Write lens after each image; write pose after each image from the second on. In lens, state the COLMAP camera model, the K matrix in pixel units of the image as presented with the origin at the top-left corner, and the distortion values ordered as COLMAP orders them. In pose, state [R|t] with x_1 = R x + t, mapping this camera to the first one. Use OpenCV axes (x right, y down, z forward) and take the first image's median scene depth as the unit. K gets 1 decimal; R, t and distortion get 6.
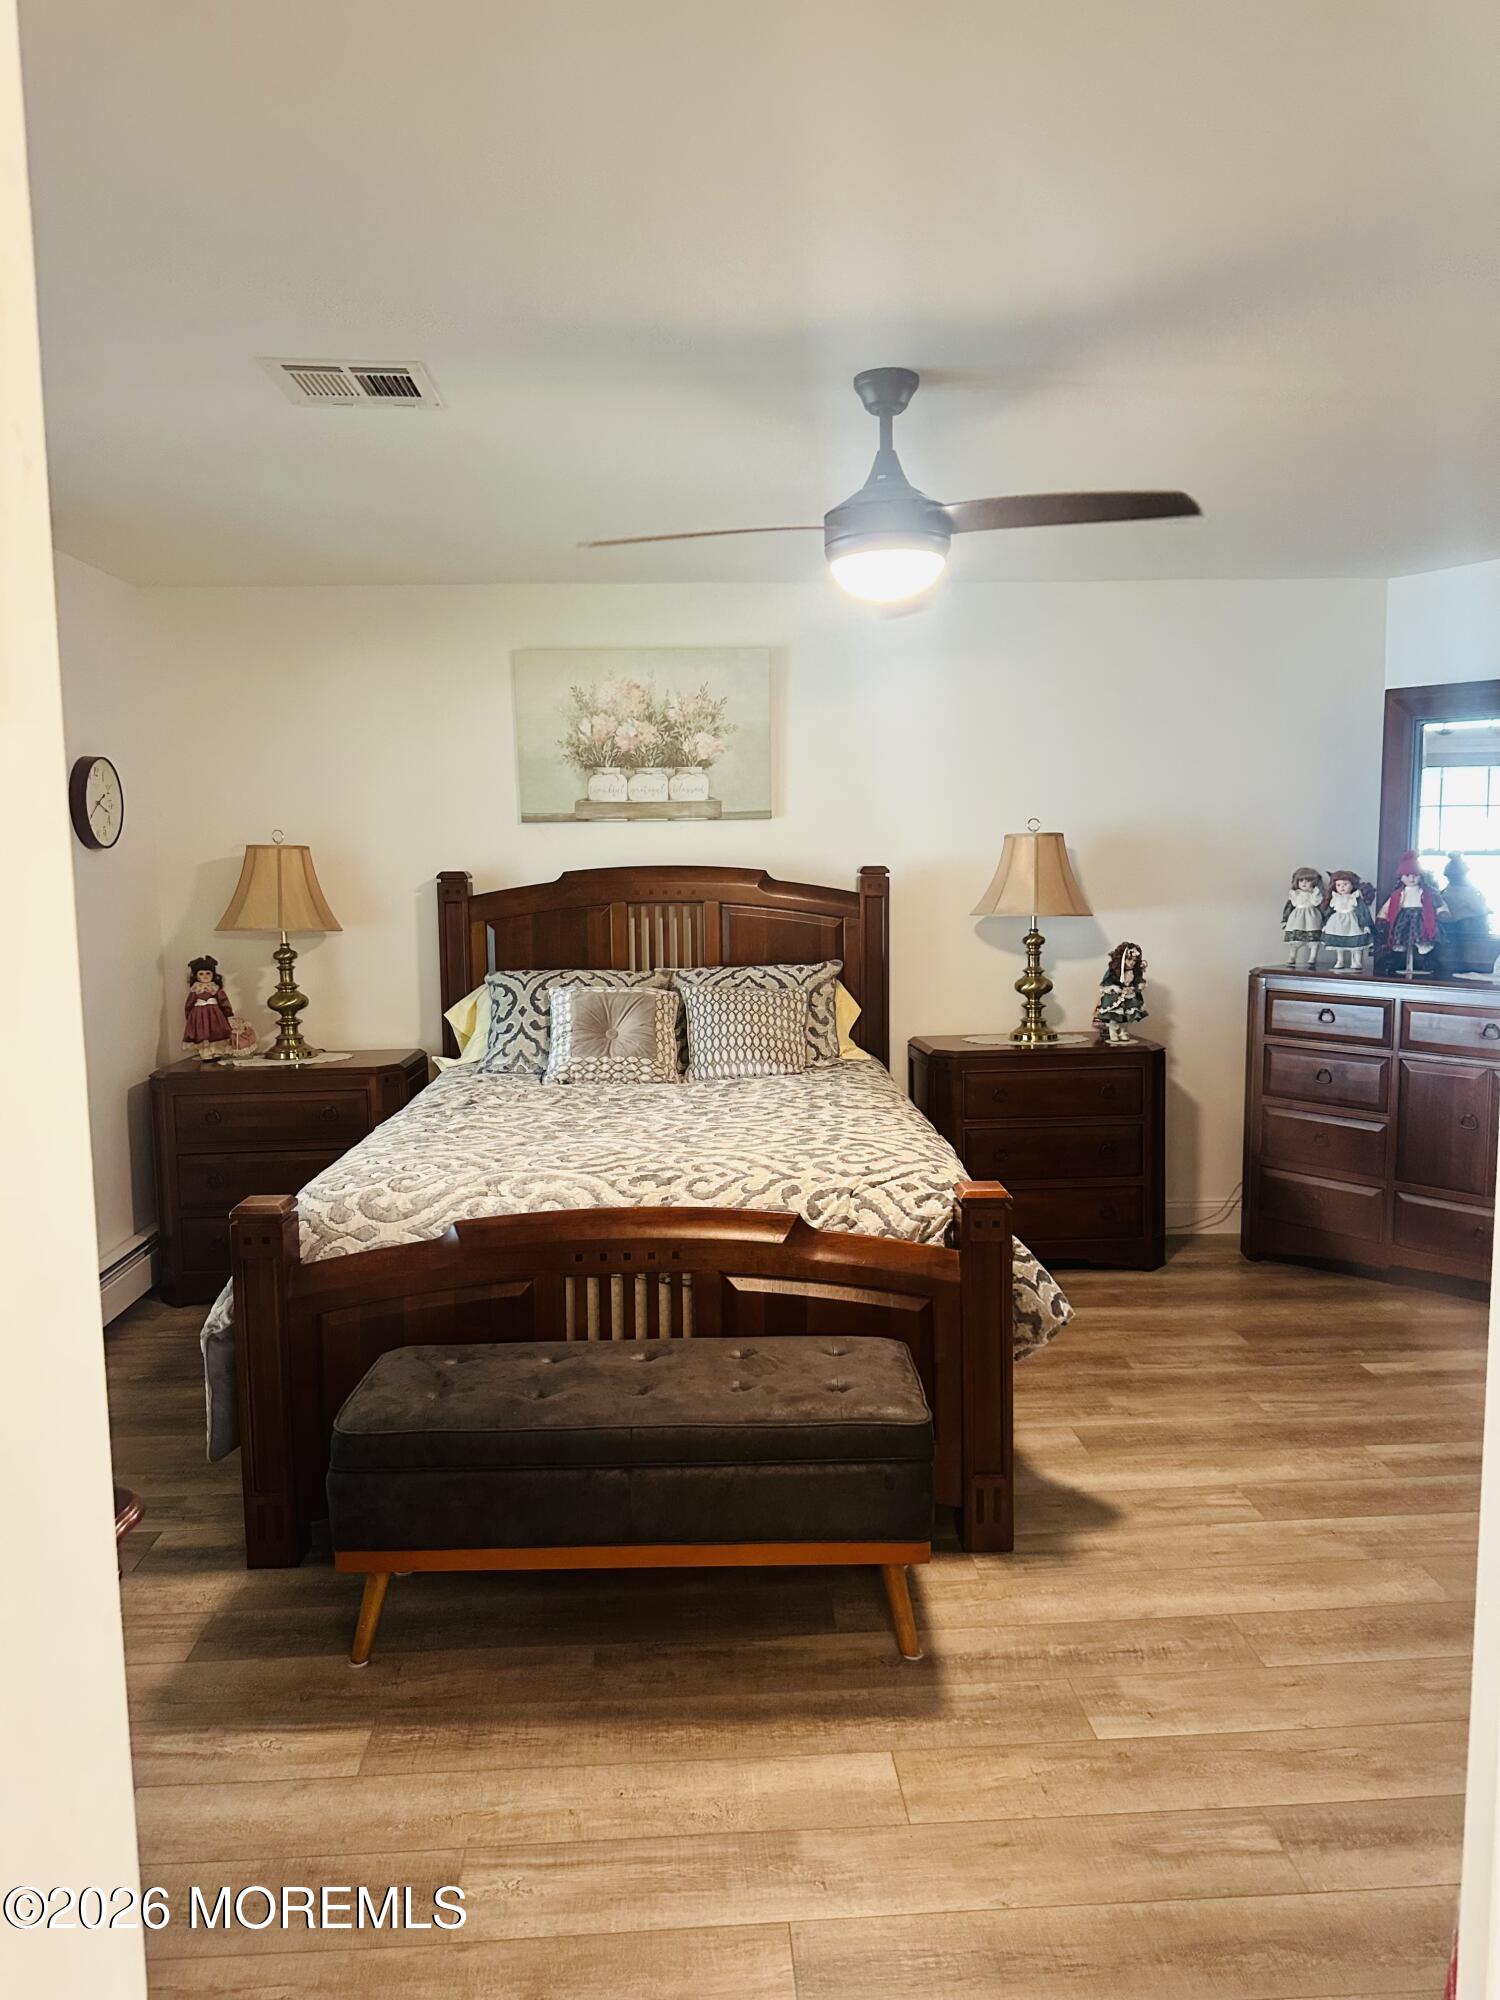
lens RADIAL K [[1406.0, 0, 758.1], [0, 1406.0, 1014.5], [0, 0, 1]] dist [0.058443, -0.069646]
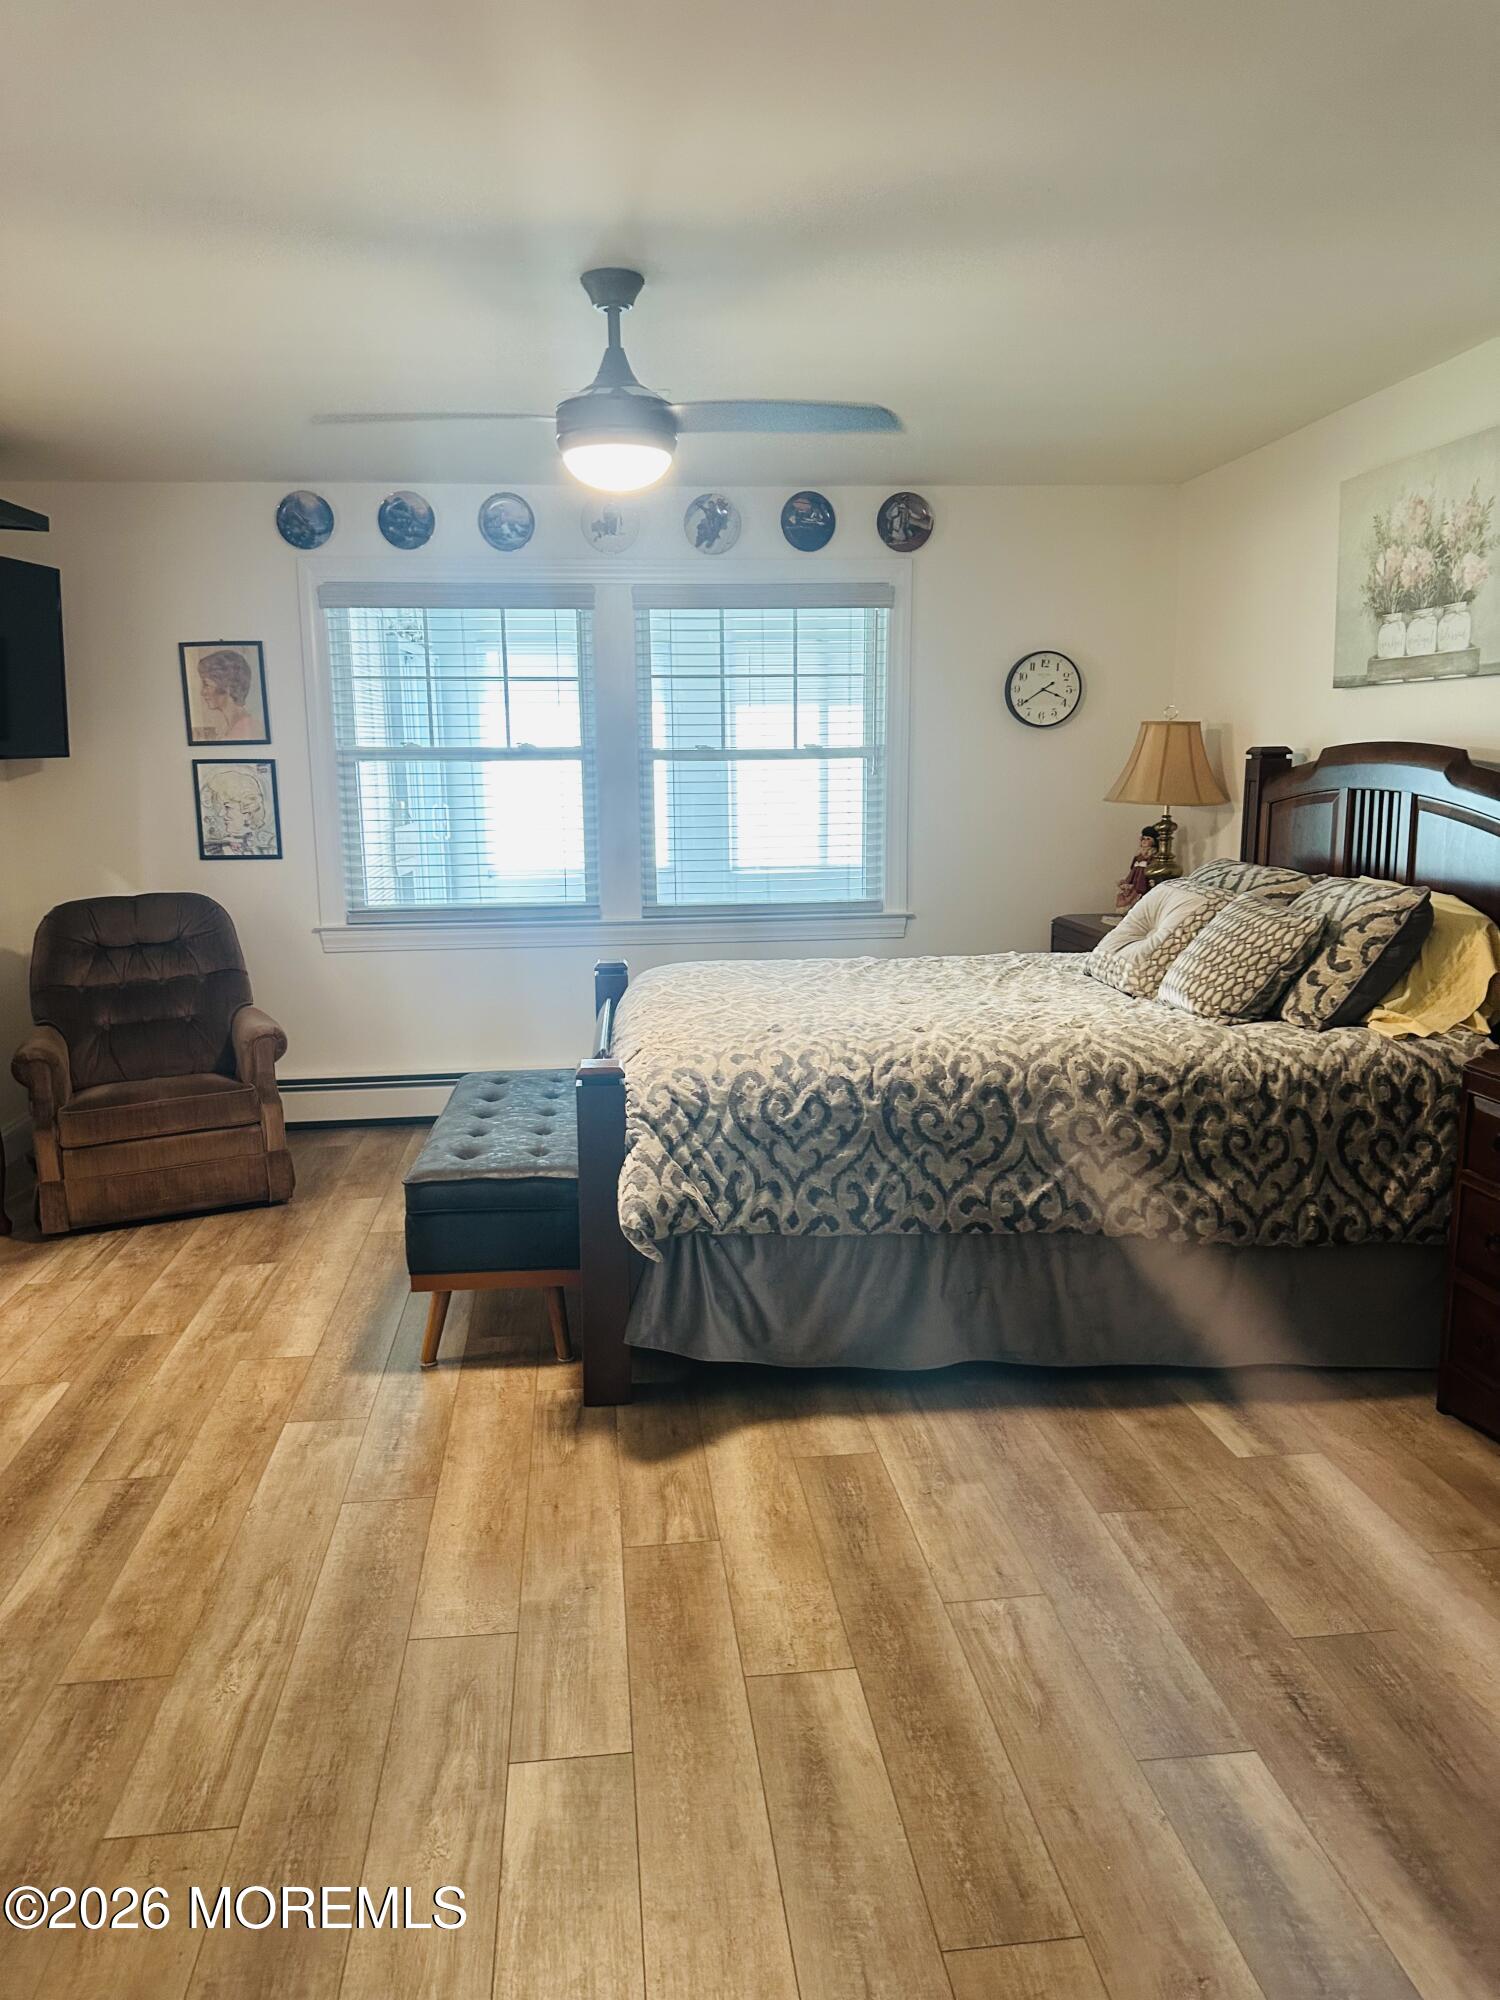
lens RADIAL K [[1406.0, 0, 758.1], [0, 1406.0, 1014.5], [0, 0, 1]] dist [0.058443, -0.069646]
pose [[0.054832, 0.199812, -0.978299, 0.695709], [-0.098994, 0.976034, 0.193801, -0.076353], [0.993576, 0.086219, 0.073298, 0.613065]]
